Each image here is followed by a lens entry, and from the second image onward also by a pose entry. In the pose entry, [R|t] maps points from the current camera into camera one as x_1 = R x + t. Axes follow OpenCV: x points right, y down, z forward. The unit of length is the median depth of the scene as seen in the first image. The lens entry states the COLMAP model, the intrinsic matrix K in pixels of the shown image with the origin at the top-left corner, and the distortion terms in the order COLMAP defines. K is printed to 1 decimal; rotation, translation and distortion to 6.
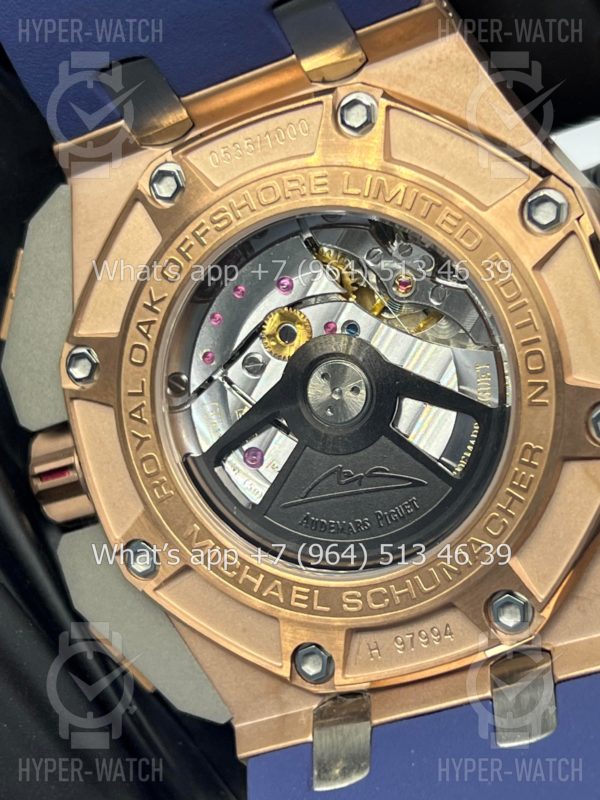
lens RADIAL K [[1860.1, 0, 320.1], [0, 1860.1, 402.4], [0, 0, 1]] dist [0.206714, 0.000000]
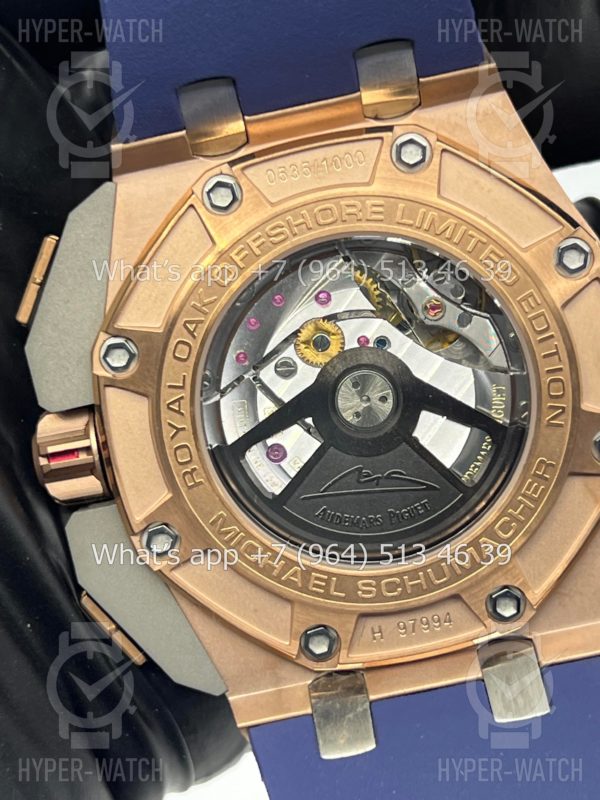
lens RADIAL K [[1860.1, 0, 302.9], [0, 1860.1, 404.1], [0, 0, 1]] dist [0.206714, 0.000000]
pose [[0.946165, 0.071020, 0.315798, -0.374426], [-0.075683, 0.997129, 0.002509, -0.002902], [-0.314713, -0.026274, 0.948823, -0.037627]]
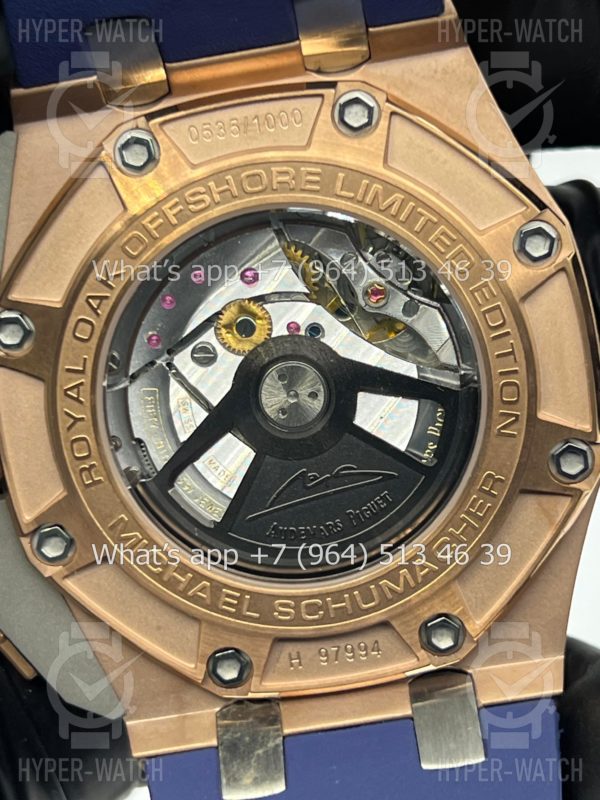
lens RADIAL K [[1860.1, 0, 313.5], [0, 1860.1, 404.7], [0, 0, 1]] dist [0.206714, 0.000000]
pose [[0.950466, 0.102274, 0.293522, -0.263664], [-0.121336, 0.991477, 0.047436, -0.047659], [-0.286169, -0.080701, 0.954775, 0.072634]]
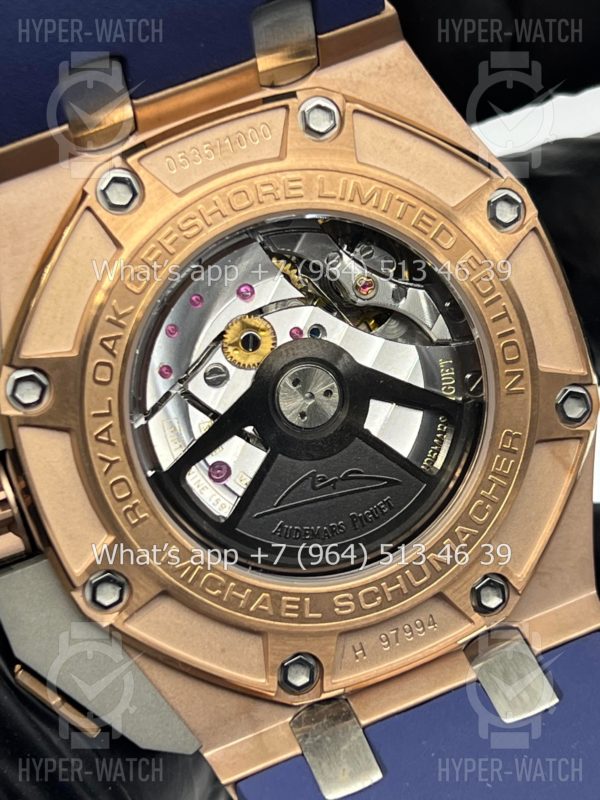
lens RADIAL K [[1860.1, 0, 298.4], [0, 1860.1, 405.9], [0, 0, 1]] dist [0.206714, 0.000000]
pose [[0.866657, -0.065874, 0.494537, -0.487446], [0.081537, 0.996619, -0.010137, 0.008868], [-0.492197, 0.049108, 0.869098, 0.137580]]
